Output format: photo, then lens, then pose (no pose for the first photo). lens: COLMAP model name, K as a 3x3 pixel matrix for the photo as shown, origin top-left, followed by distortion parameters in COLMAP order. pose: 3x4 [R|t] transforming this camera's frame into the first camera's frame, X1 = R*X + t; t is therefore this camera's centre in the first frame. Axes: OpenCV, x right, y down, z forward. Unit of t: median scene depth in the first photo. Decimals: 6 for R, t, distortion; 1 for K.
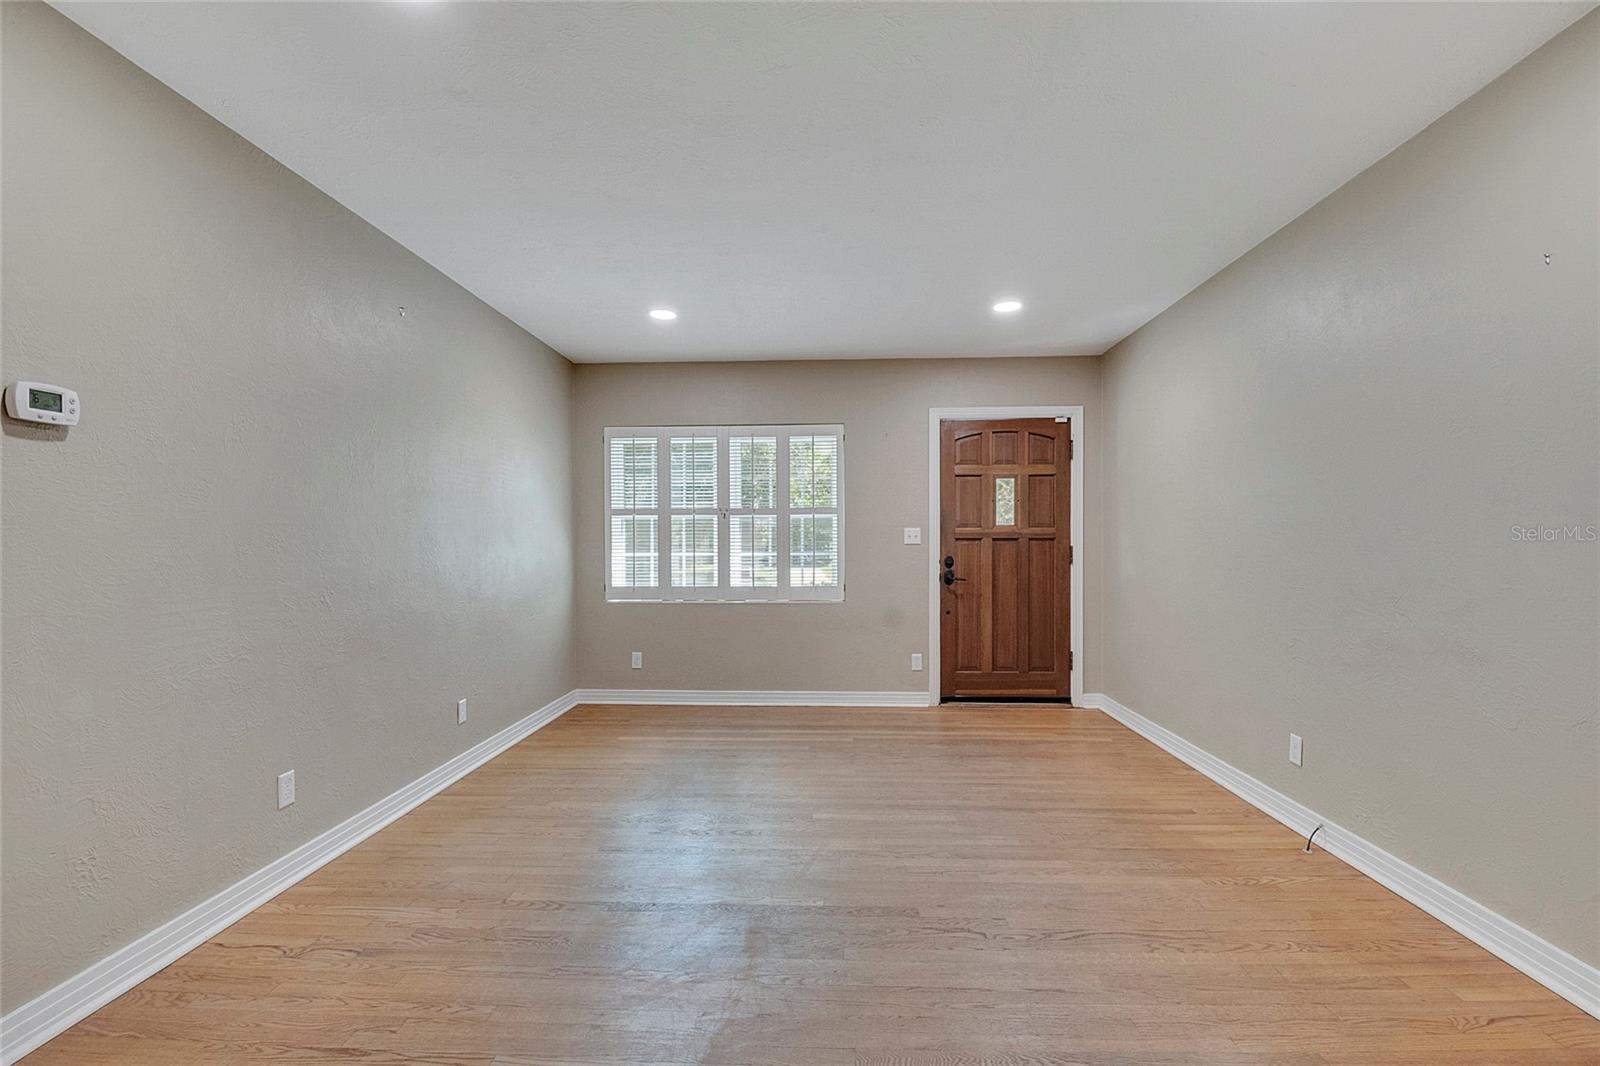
lens RADIAL K [[705.8, 0, 811.8], [0, 705.8, 546.1], [0, 0, 1]] dist [0.022456, -0.028613]
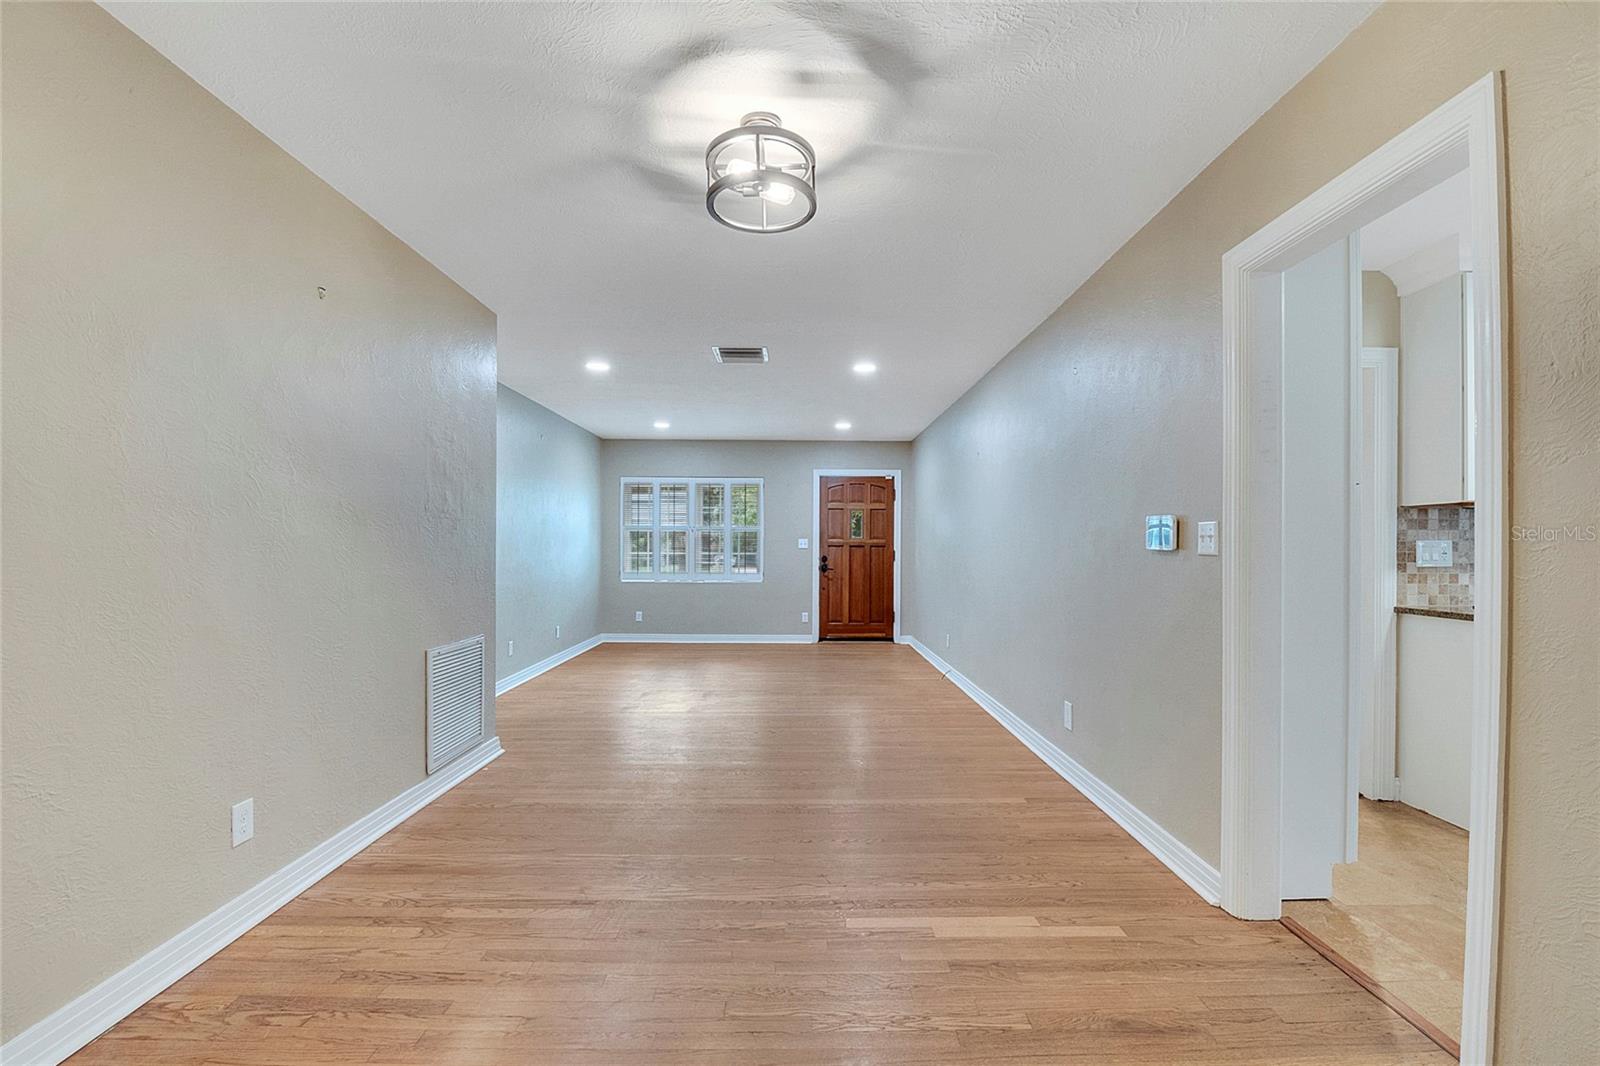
lens RADIAL K [[705.8, 0, 811.8], [0, 705.8, 546.1], [0, 0, 1]] dist [0.022456, -0.028613]
pose [[0.998677, 0.009515, 0.050541, 0.077038], [-0.009240, 0.999941, -0.005673, 0.000906], [-0.050592, 0.005199, 0.998706, -0.711406]]
